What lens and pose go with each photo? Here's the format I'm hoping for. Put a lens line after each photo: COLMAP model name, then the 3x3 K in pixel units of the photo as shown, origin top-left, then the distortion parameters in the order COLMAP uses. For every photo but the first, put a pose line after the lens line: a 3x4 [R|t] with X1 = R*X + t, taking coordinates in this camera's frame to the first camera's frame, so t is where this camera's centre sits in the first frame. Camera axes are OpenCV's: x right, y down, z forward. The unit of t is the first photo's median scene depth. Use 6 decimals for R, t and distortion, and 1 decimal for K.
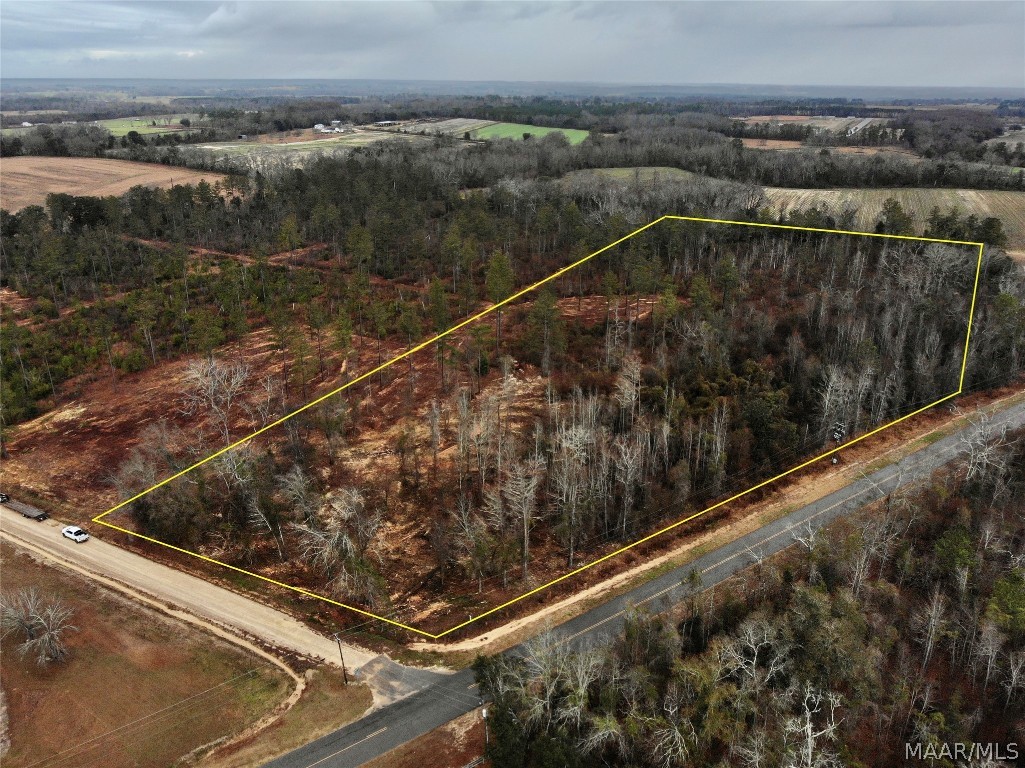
lens RADIAL K [[768.6, 0, 509.5], [0, 768.6, 382.2], [0, 0, 1]] dist [-0.023380, 0.005236]
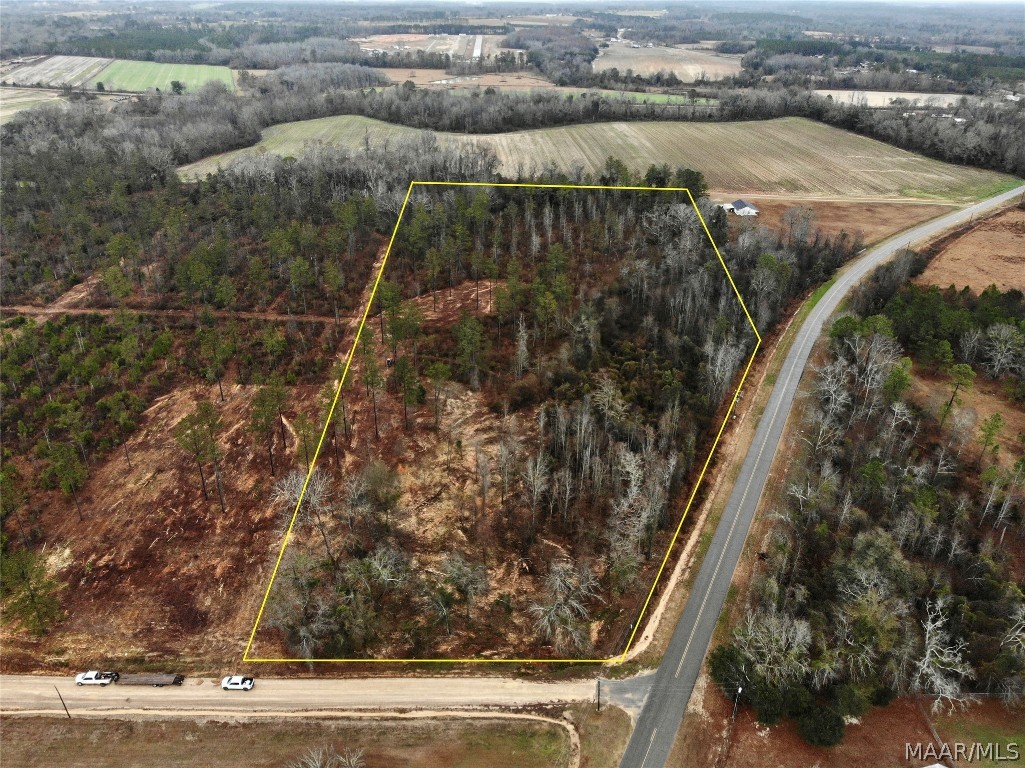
lens RADIAL K [[768.6, 0, 512.4], [0, 768.6, 383.8], [0, 0, 1]] dist [-0.023380, 0.005236]
pose [[0.879870, -0.216753, 0.422903, -0.621829], [0.169775, 0.974566, 0.146276, -0.284825], [-0.443853, -0.056906, 0.894291, -0.038921]]
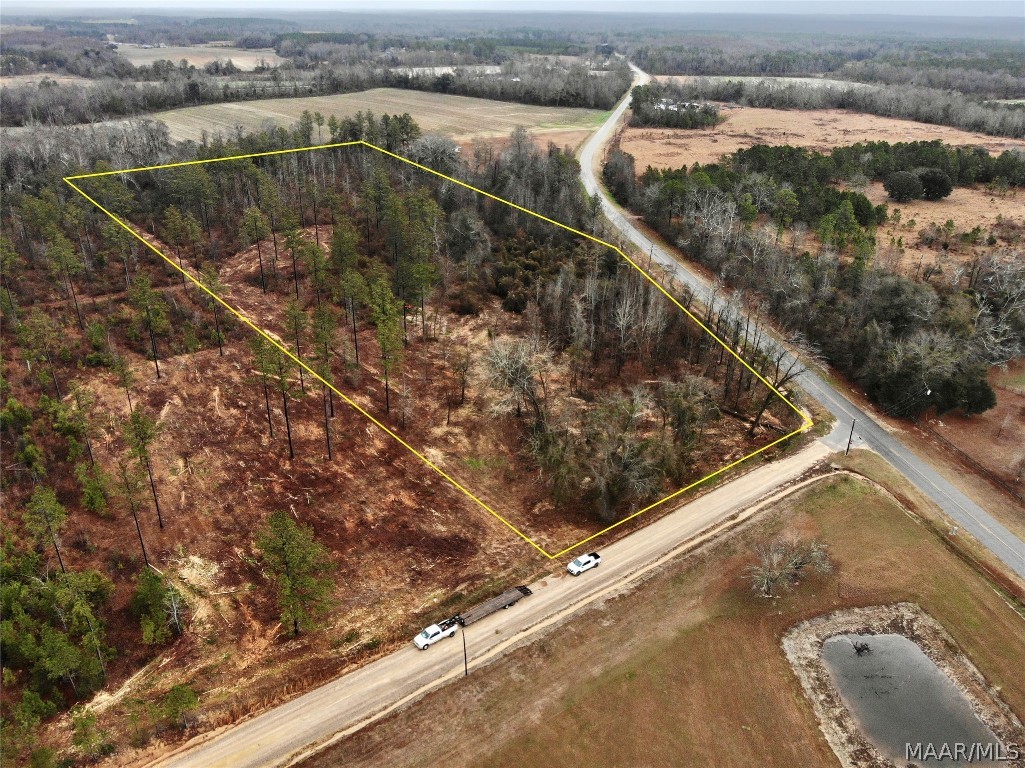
lens RADIAL K [[768.6, 0, 513.8], [0, 768.6, 383.5], [0, 0, 1]] dist [-0.023380, 0.005236]
pose [[0.432414, -0.402340, 0.806933, -1.277874], [0.327082, 0.903962, 0.275444, -0.257980], [-0.840259, 0.144828, 0.522484, 0.618902]]
